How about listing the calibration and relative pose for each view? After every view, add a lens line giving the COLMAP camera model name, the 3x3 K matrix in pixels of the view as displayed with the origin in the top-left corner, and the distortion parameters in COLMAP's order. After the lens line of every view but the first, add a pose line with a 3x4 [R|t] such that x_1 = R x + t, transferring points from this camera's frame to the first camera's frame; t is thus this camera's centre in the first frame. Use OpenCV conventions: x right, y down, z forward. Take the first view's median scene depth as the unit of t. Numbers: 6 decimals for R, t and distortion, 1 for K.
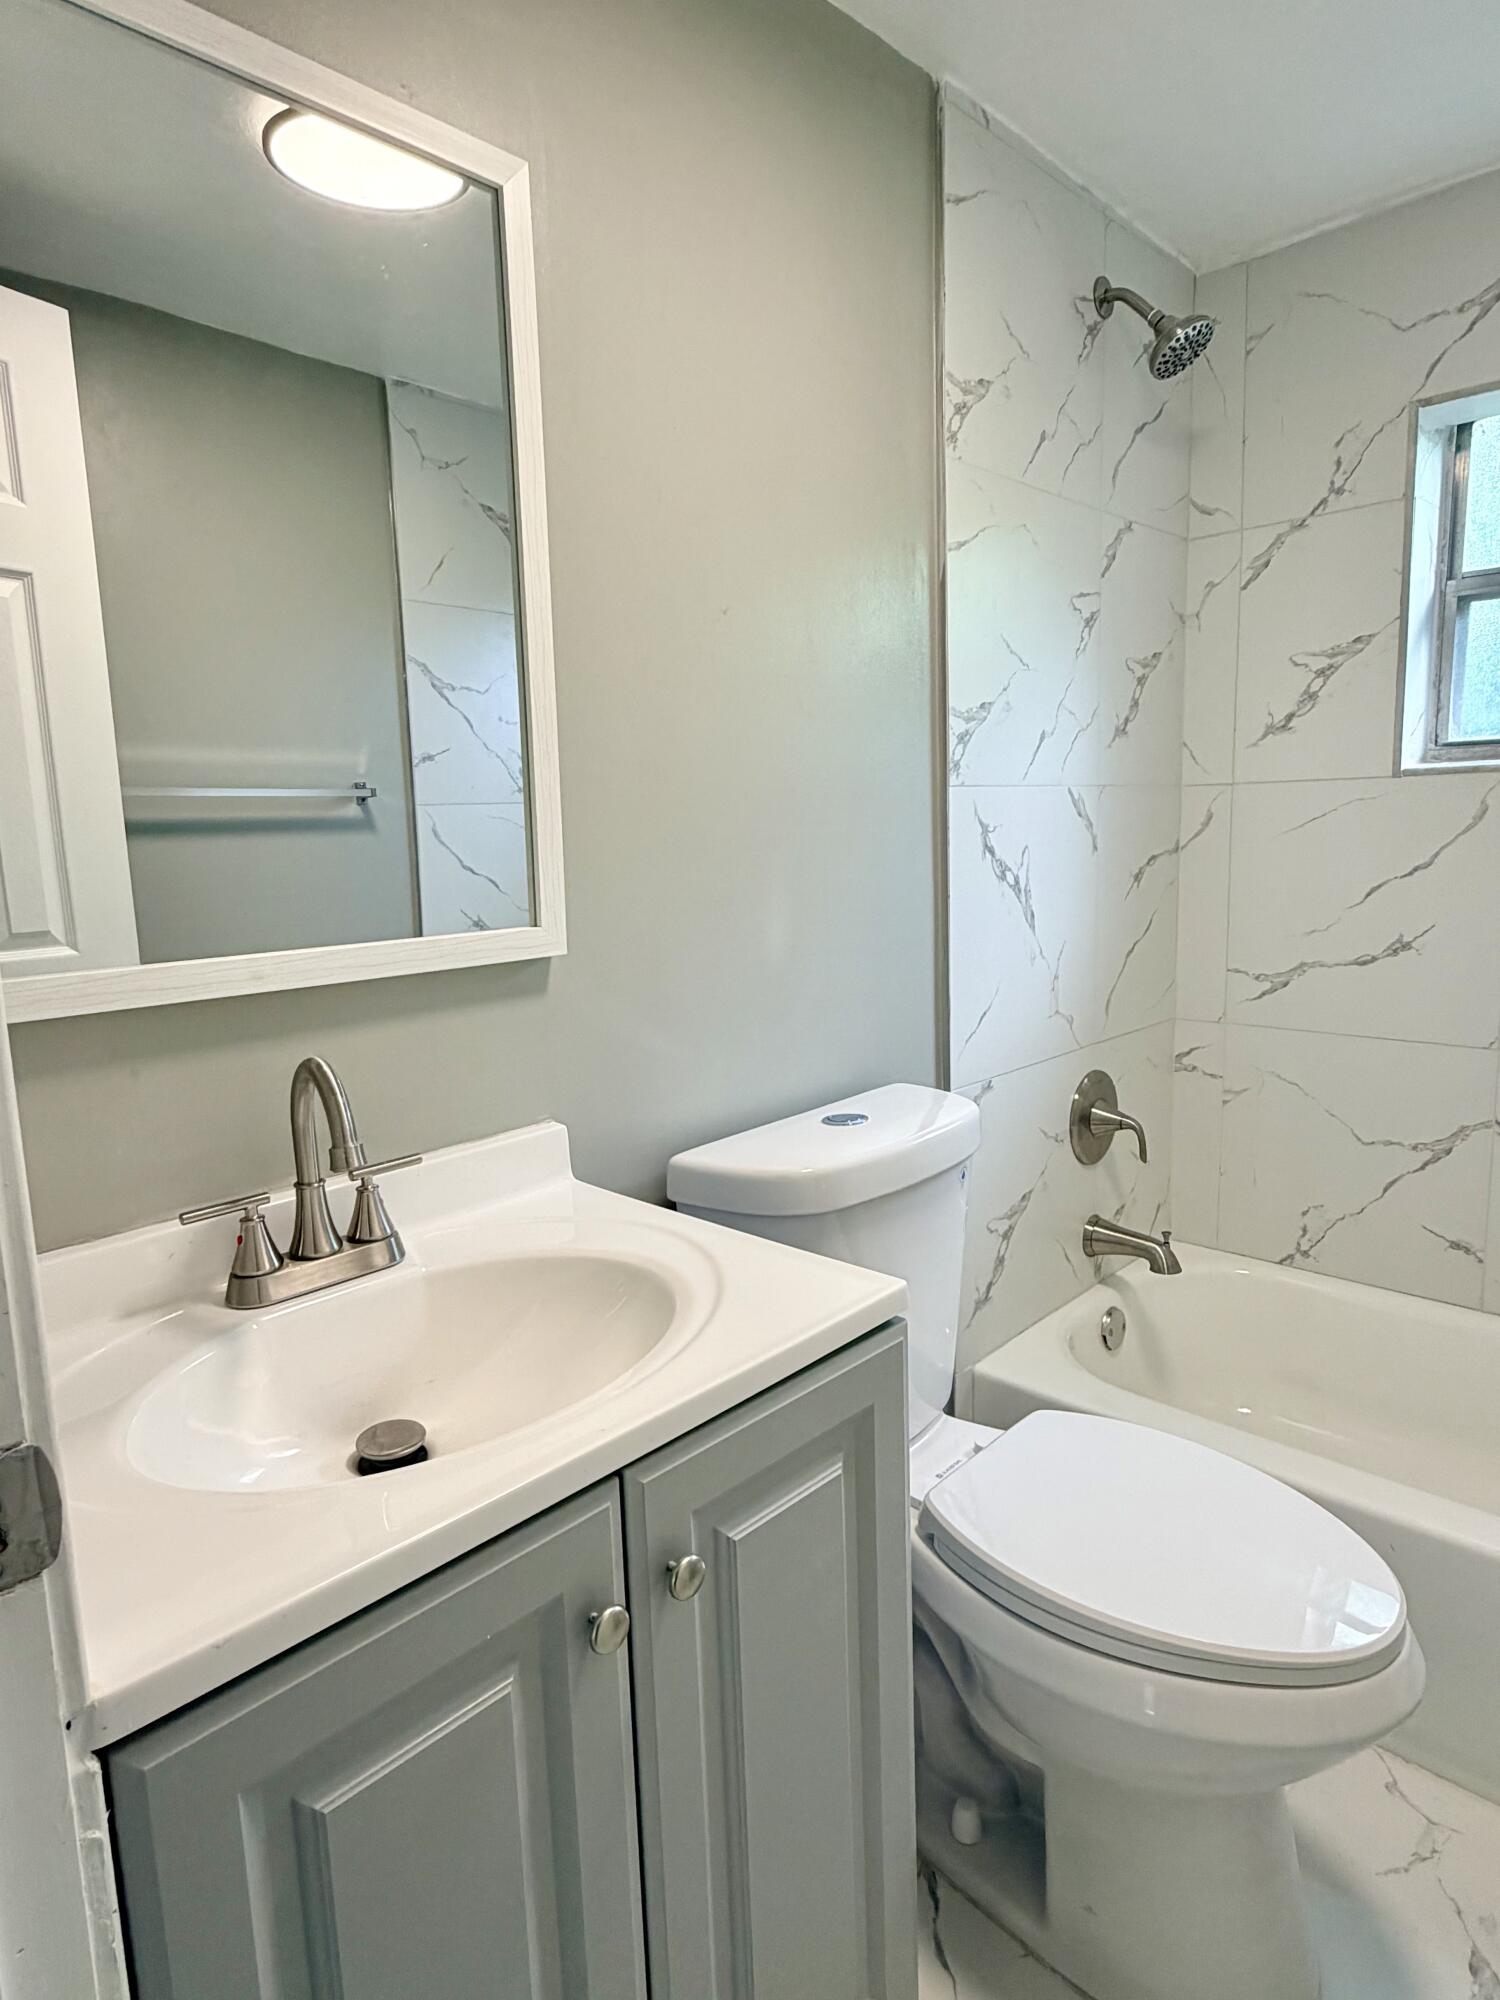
lens RADIAL K [[1147.8, 0, 760.1], [0, 1147.8, 998.0], [0, 0, 1]] dist [0.001530, -0.001191]
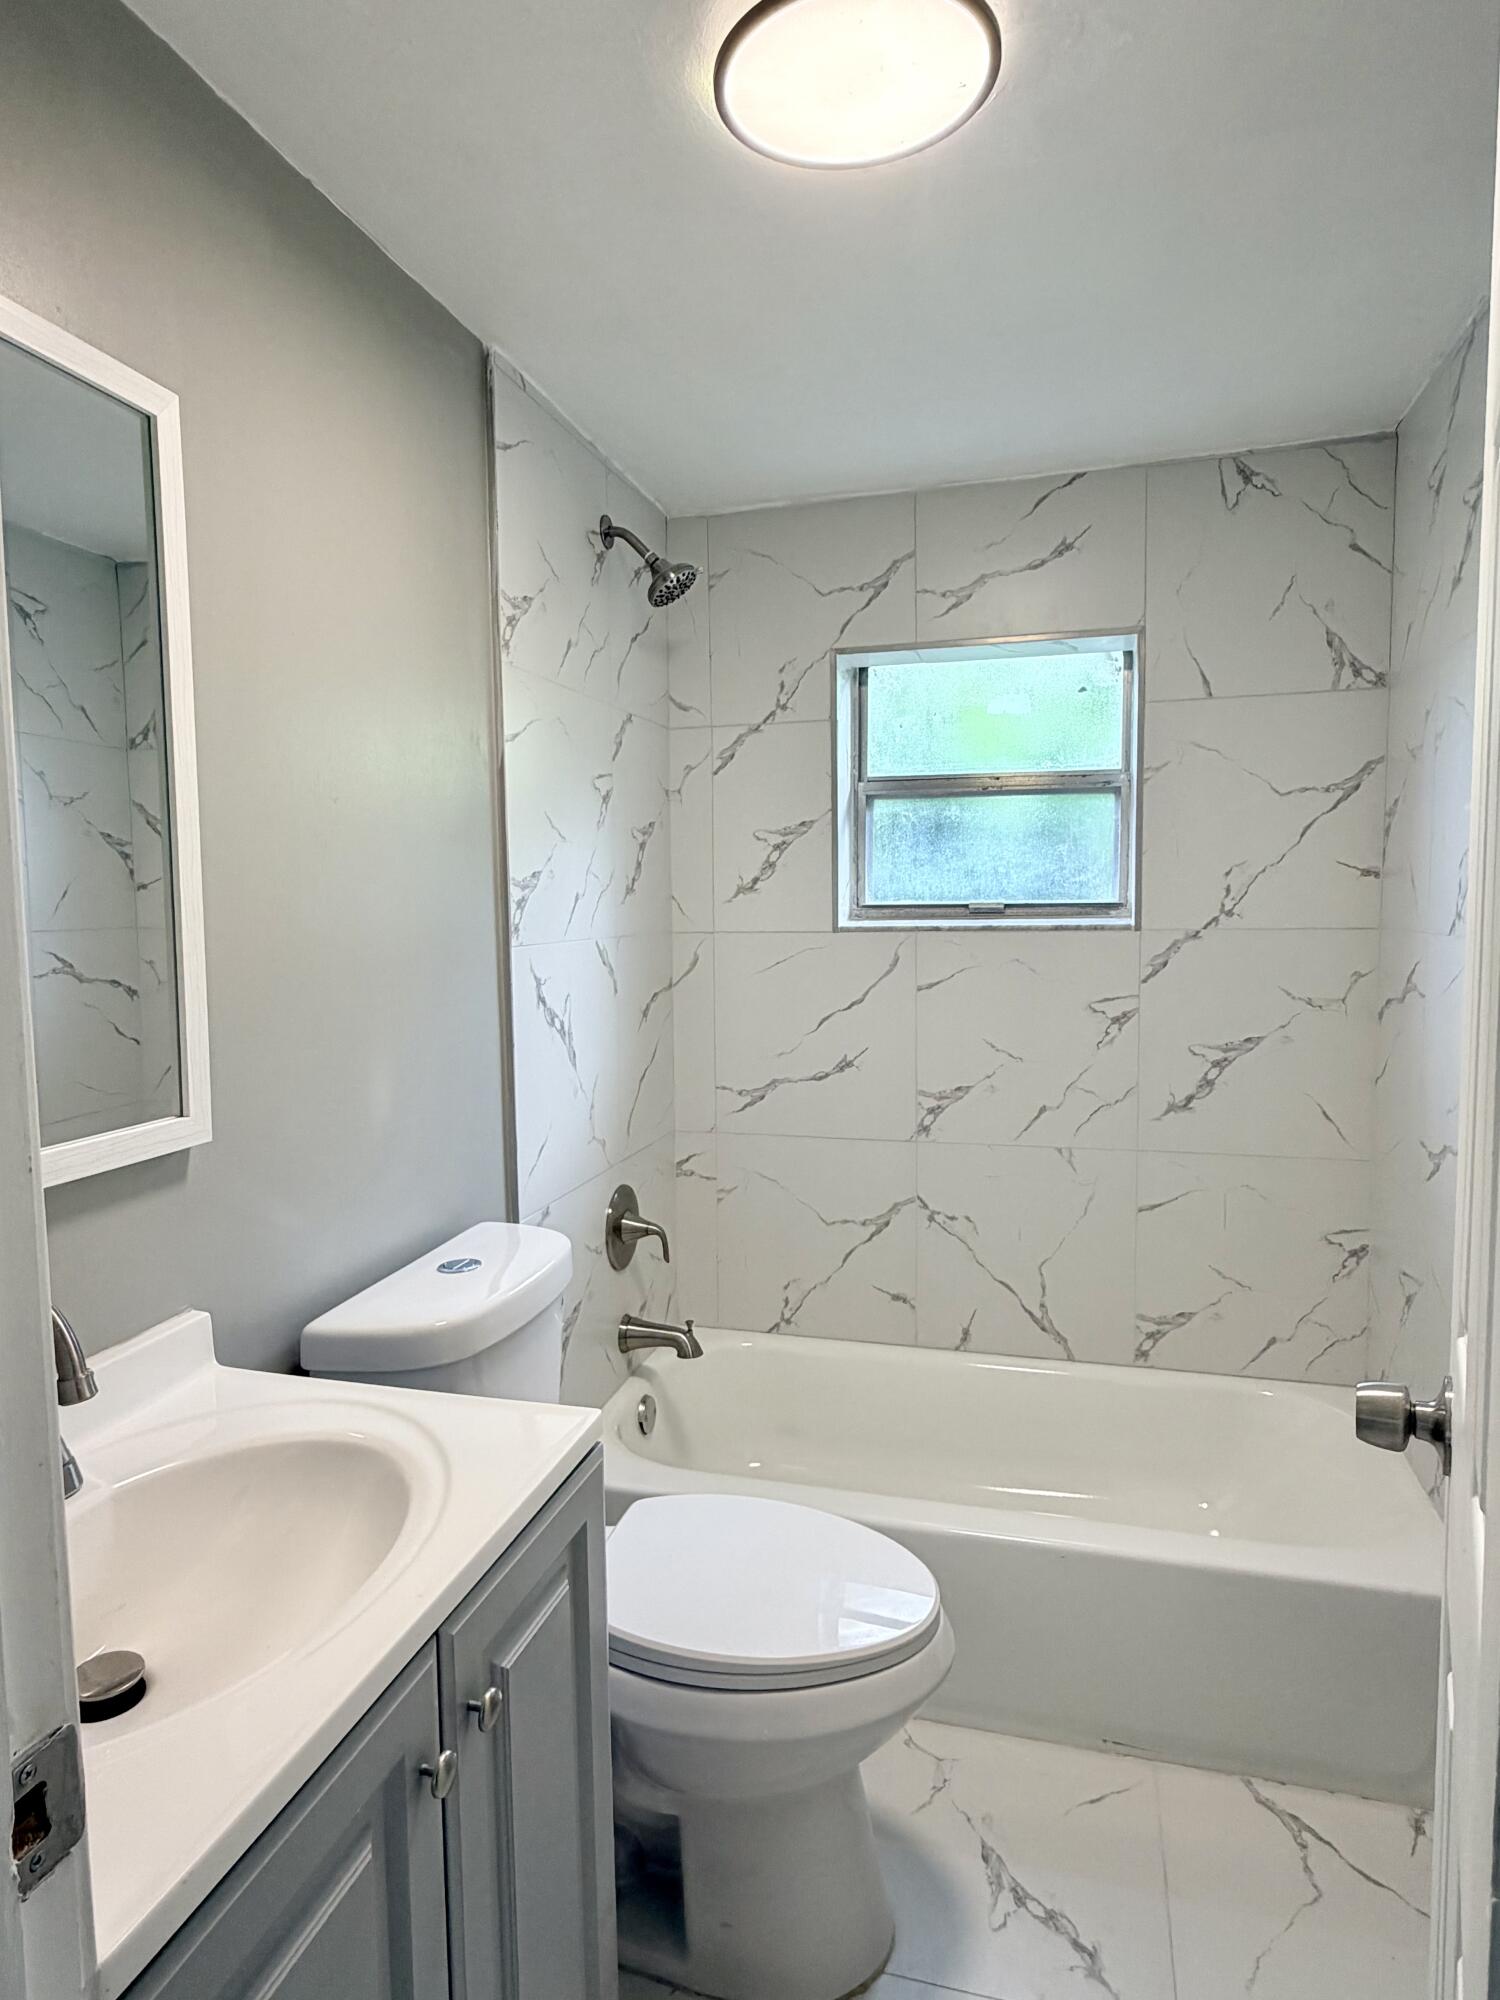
lens RADIAL K [[1147.8, 0, 740.2], [0, 1147.8, 1003.2], [0, 0, 1]] dist [0.001530, -0.001191]
pose [[0.884340, -0.020832, 0.466378, -0.153818], [0.054851, 0.996721, -0.059486, -0.050113], [-0.463610, 0.078187, 0.882583, -0.078606]]
